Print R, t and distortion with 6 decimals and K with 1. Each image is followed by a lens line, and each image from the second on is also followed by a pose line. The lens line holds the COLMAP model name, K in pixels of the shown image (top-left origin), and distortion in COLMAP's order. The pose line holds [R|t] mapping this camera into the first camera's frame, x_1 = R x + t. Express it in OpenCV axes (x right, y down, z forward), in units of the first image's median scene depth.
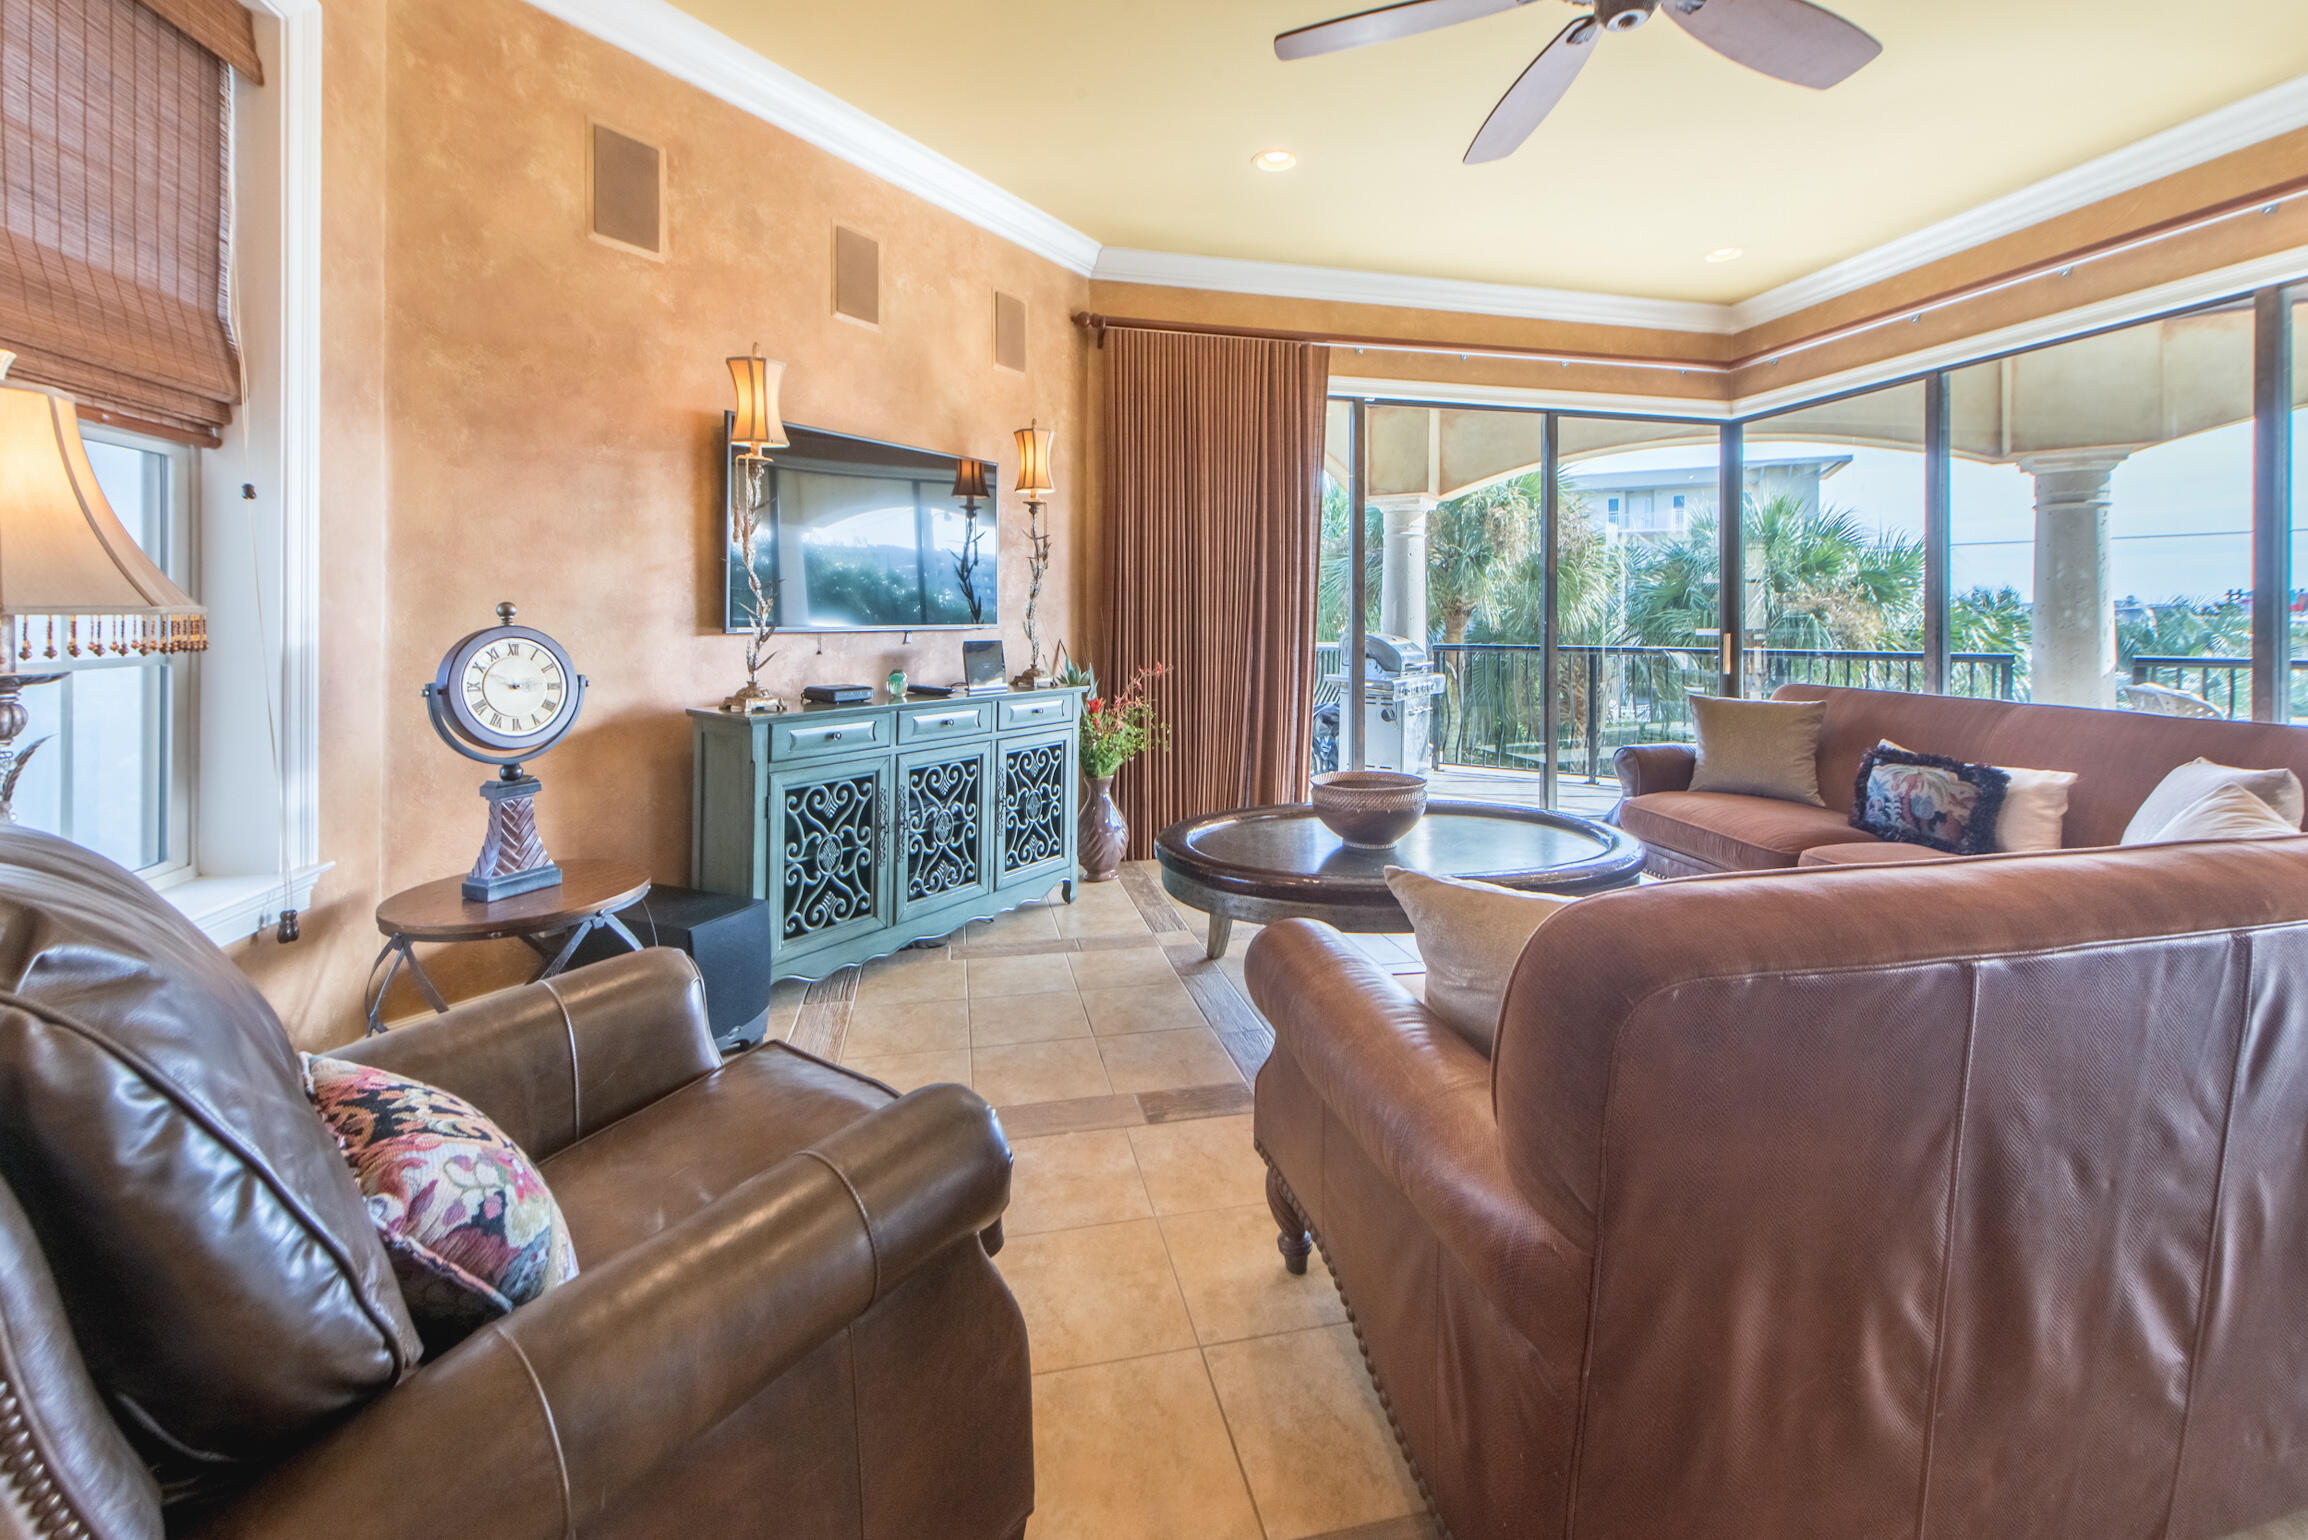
lens RADIAL K [[964.5, 0, 1164.9], [0, 964.5, 609.9], [0, 0, 1]] dist [-0.002680, 0.000098]
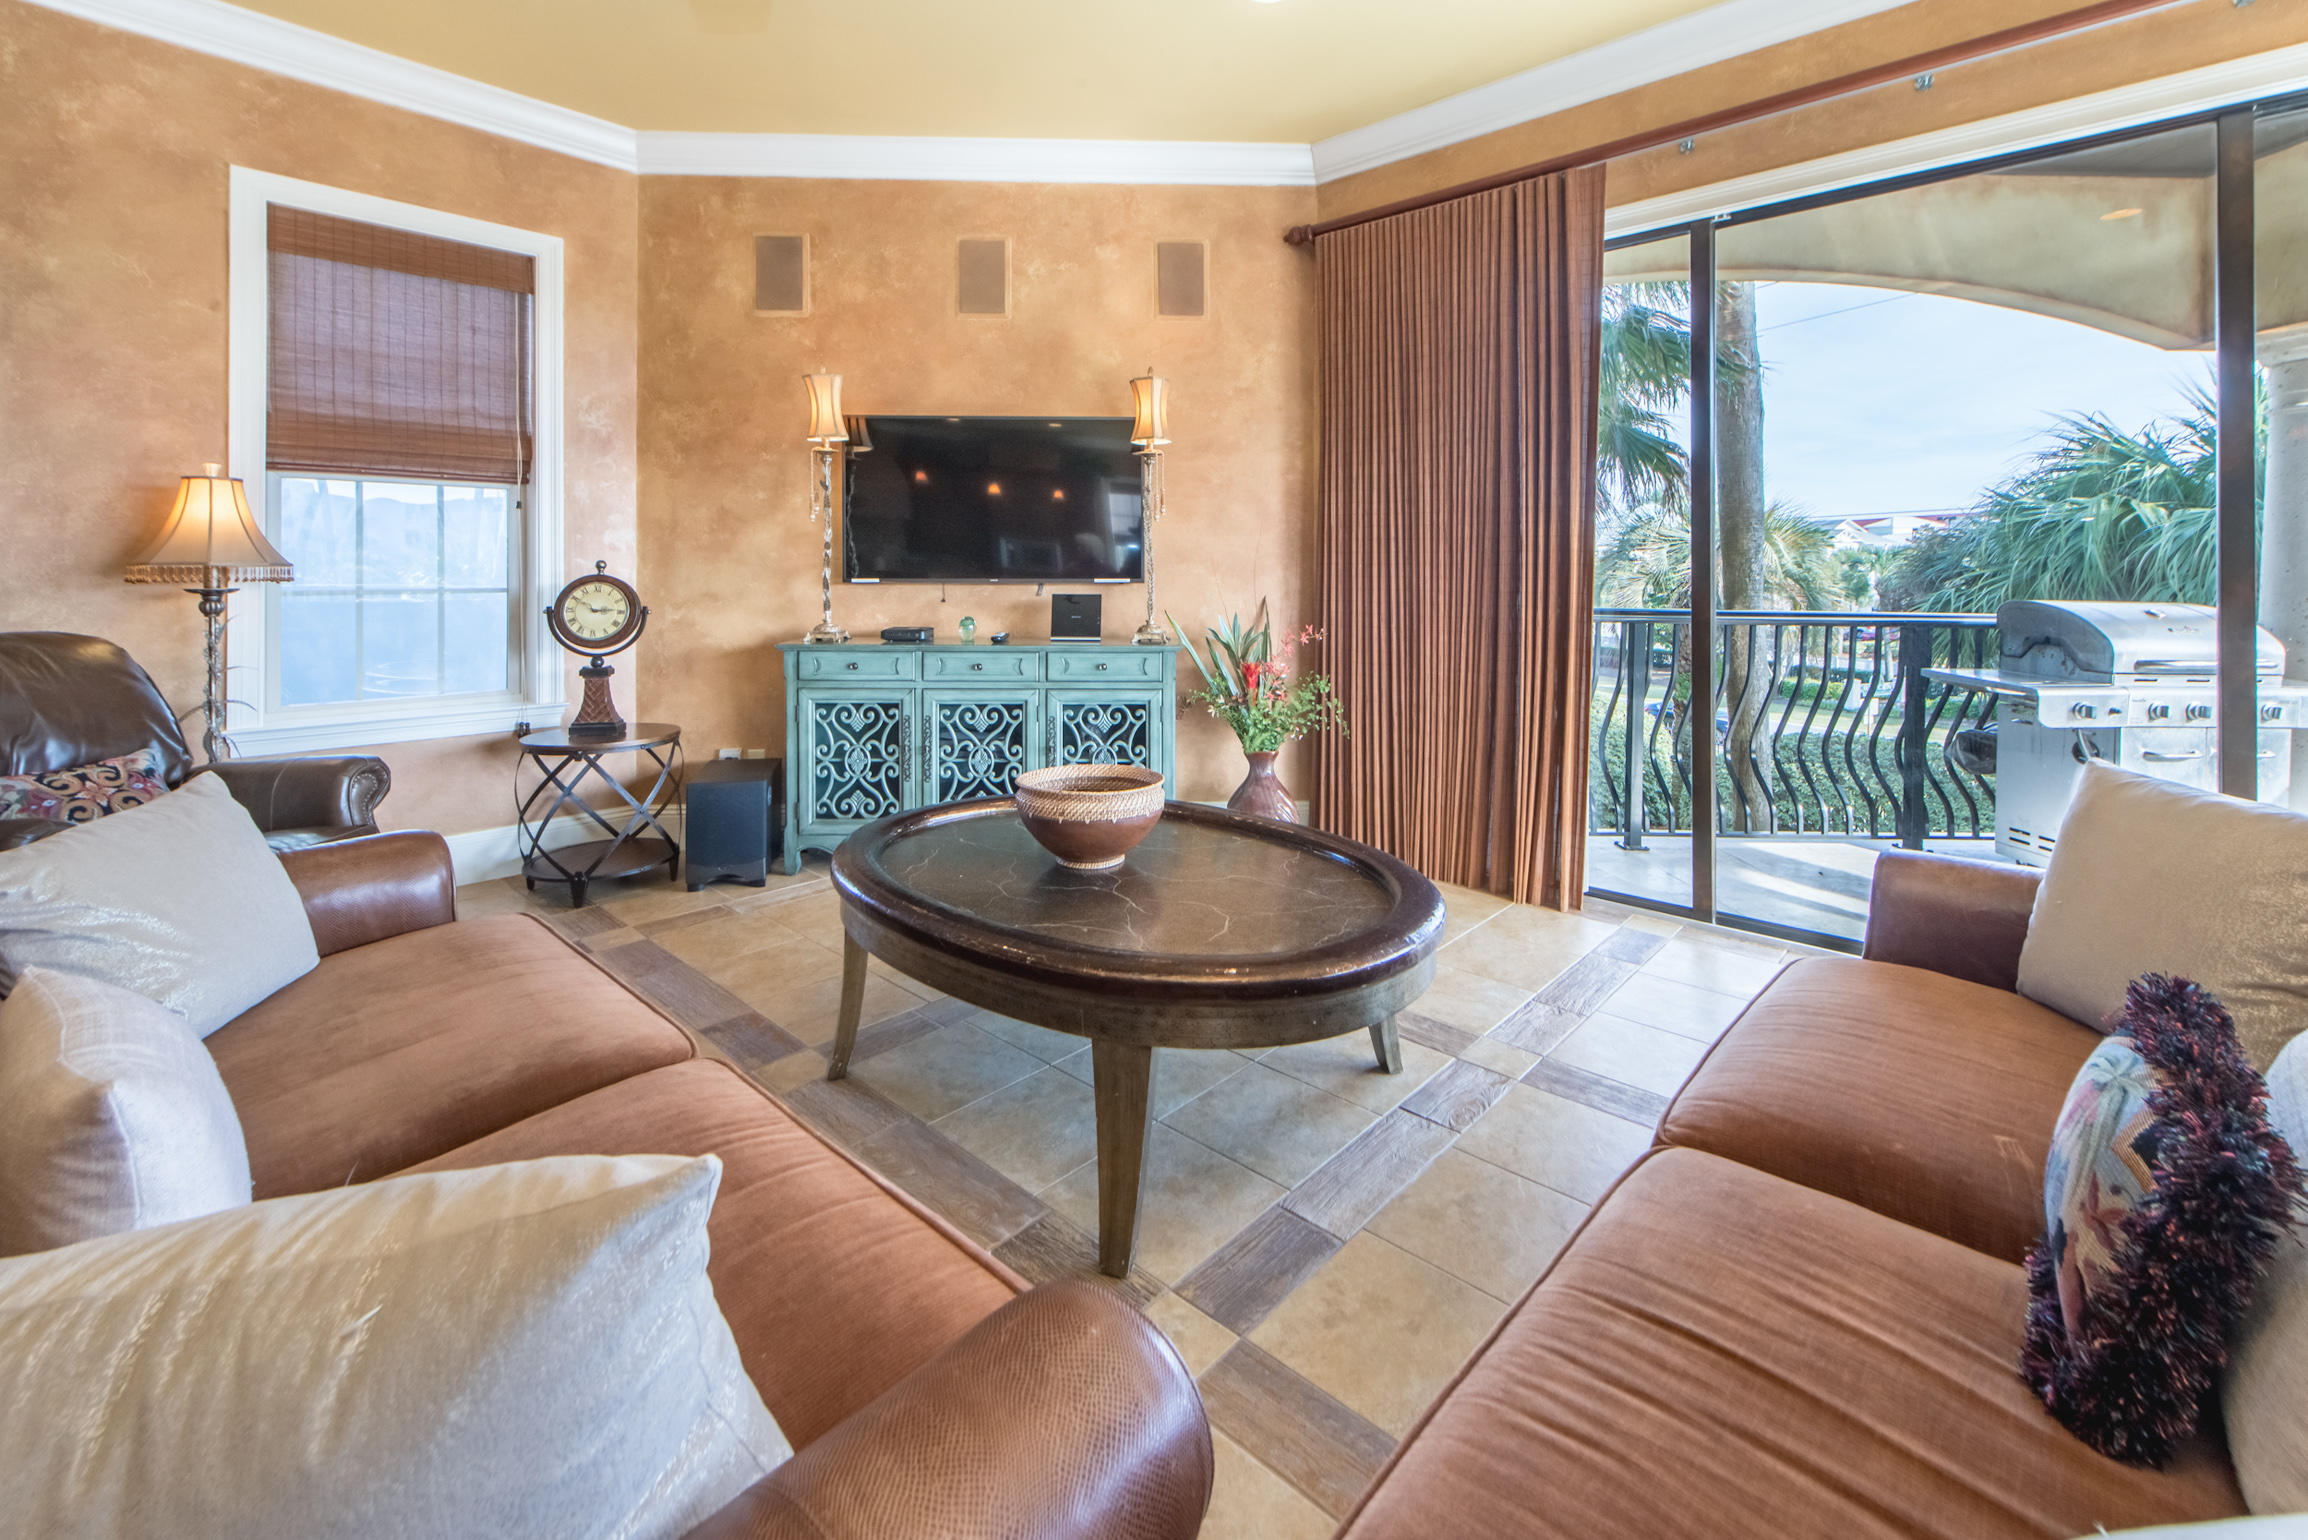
lens RADIAL K [[980.3, 0, 1161.8], [0, 980.3, 573.8], [0, 0, 1]] dist [0.012889, -0.003665]
pose [[0.567211, -0.003693, -0.823565, 0.929670], [0.003505, 0.999992, -0.002070, 0.016052], [0.823565, -0.001712, 0.567219, 0.610528]]
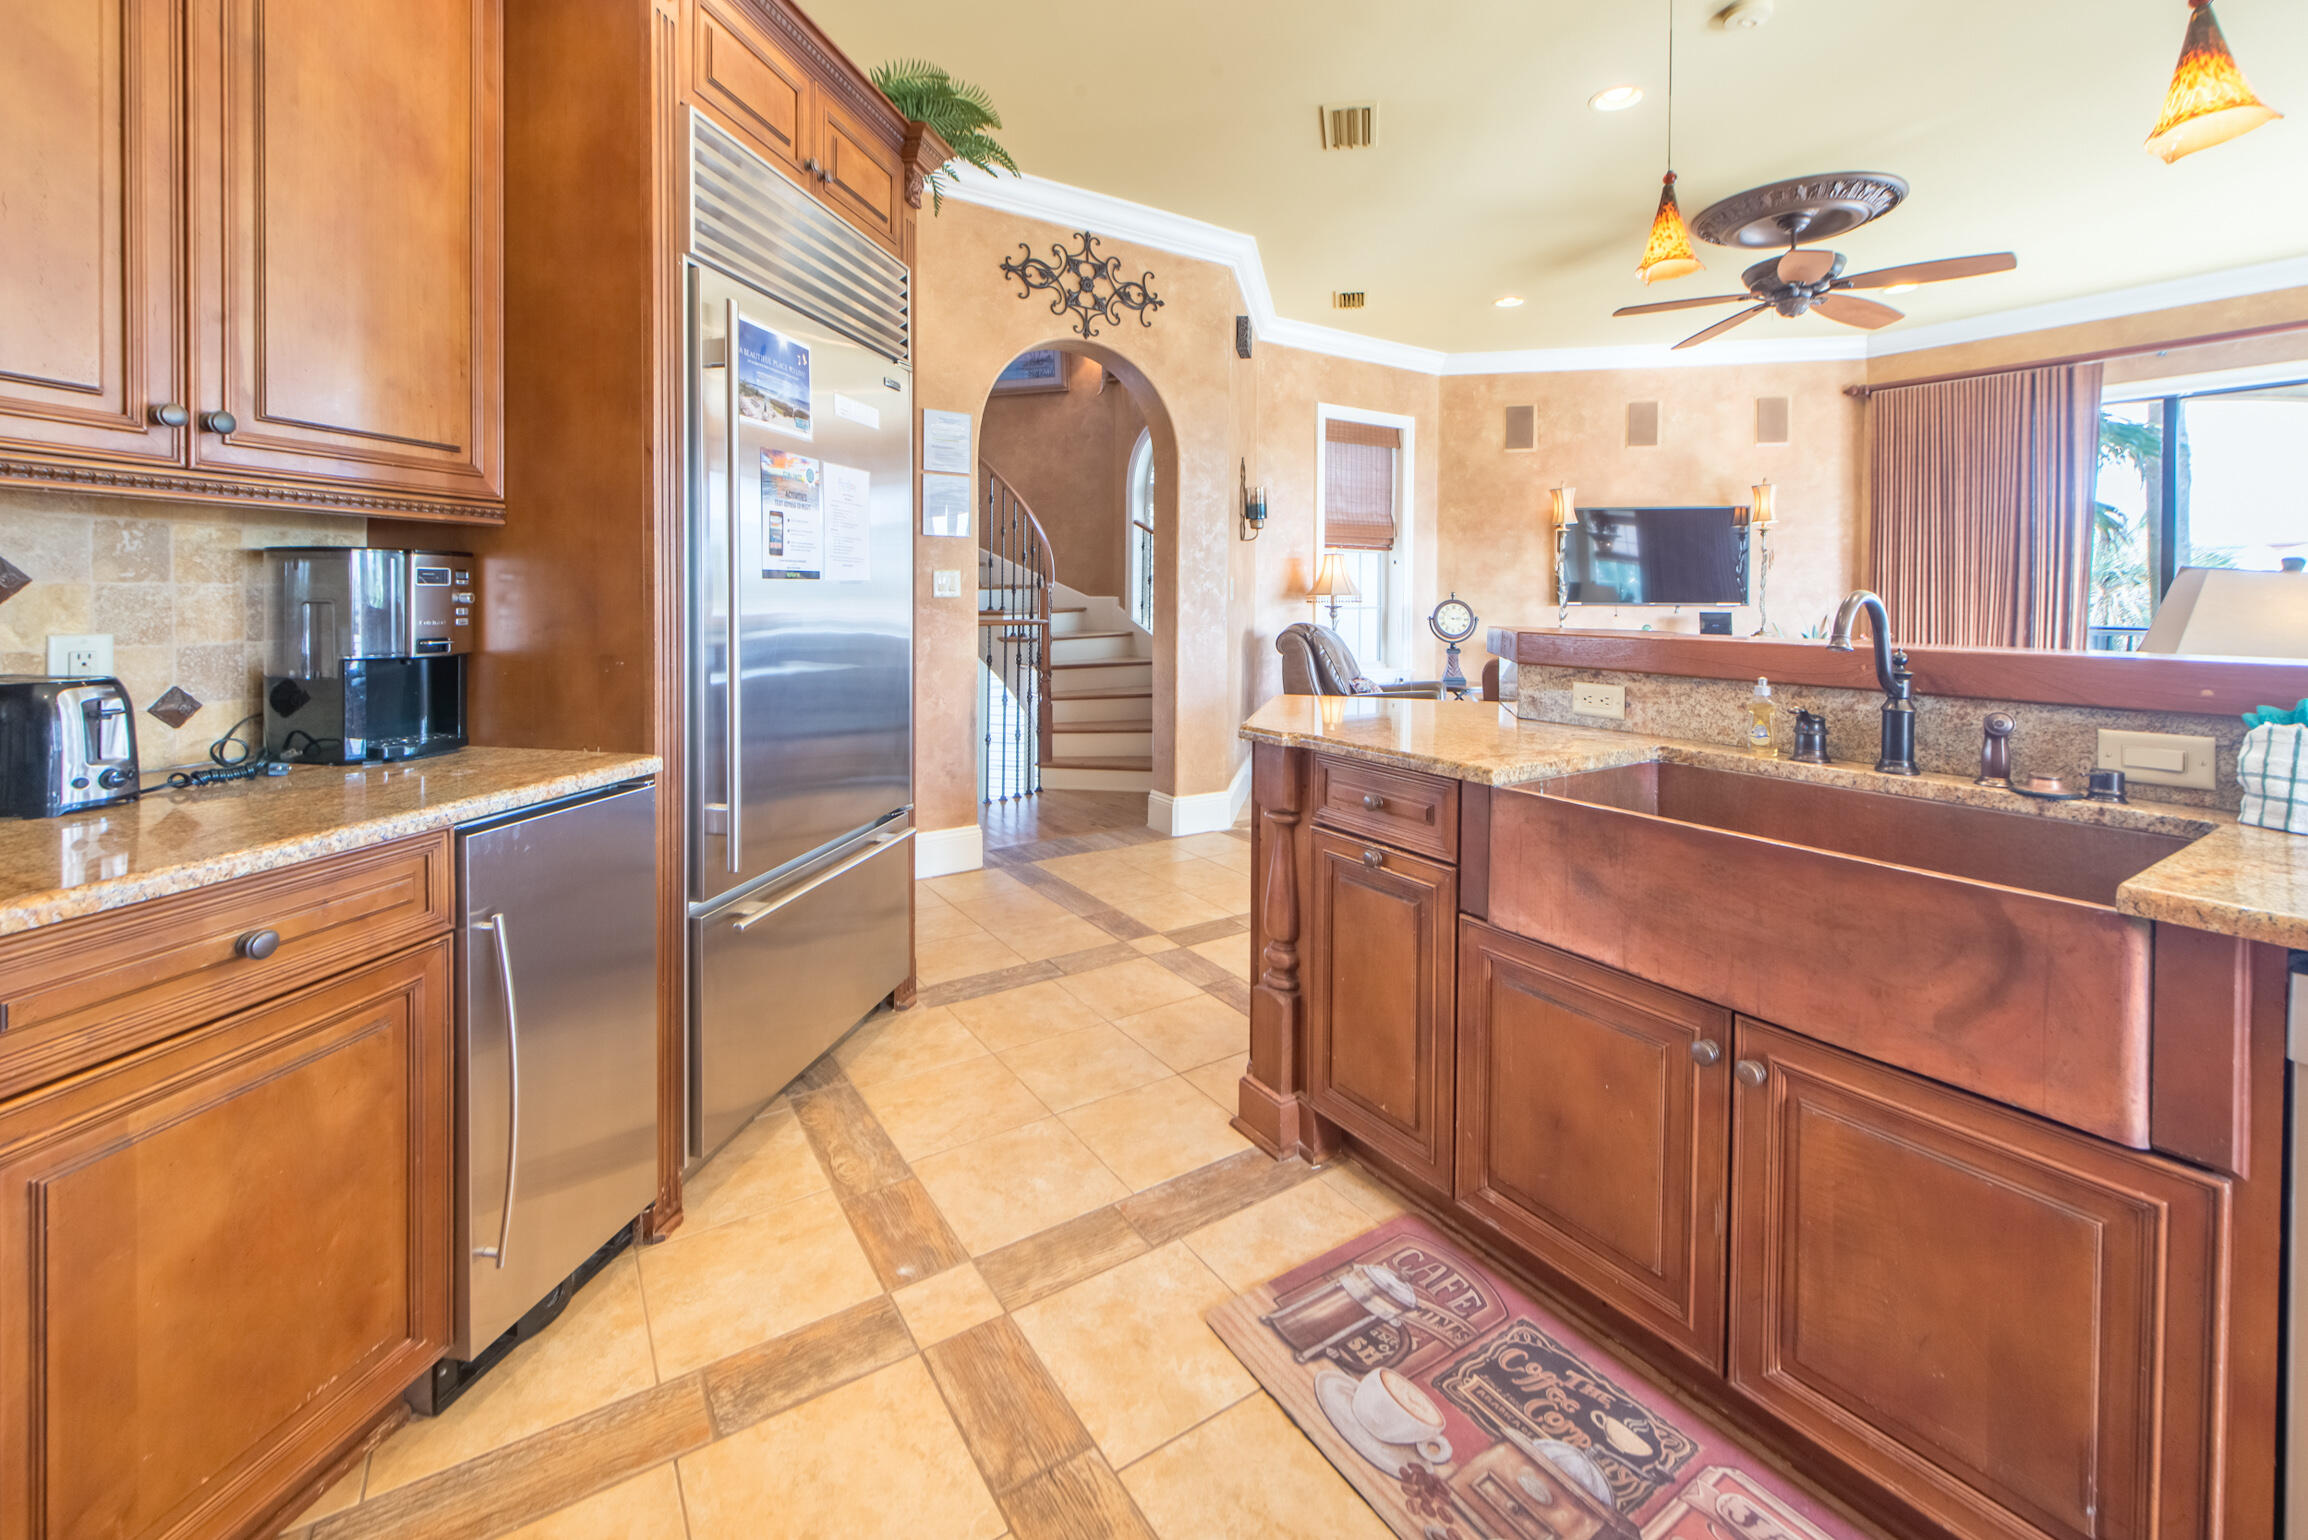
lens RADIAL K [[980.3, 0, 1171.7], [0, 980.3, 605.9], [0, 0, 1]] dist [0.012889, -0.003665]
pose [[0.366312, 0.005290, -0.930477, 1.429815], [-0.003558, 0.999984, 0.004285, 0.020158], [0.930485, 0.001742, 0.366325, -0.746245]]
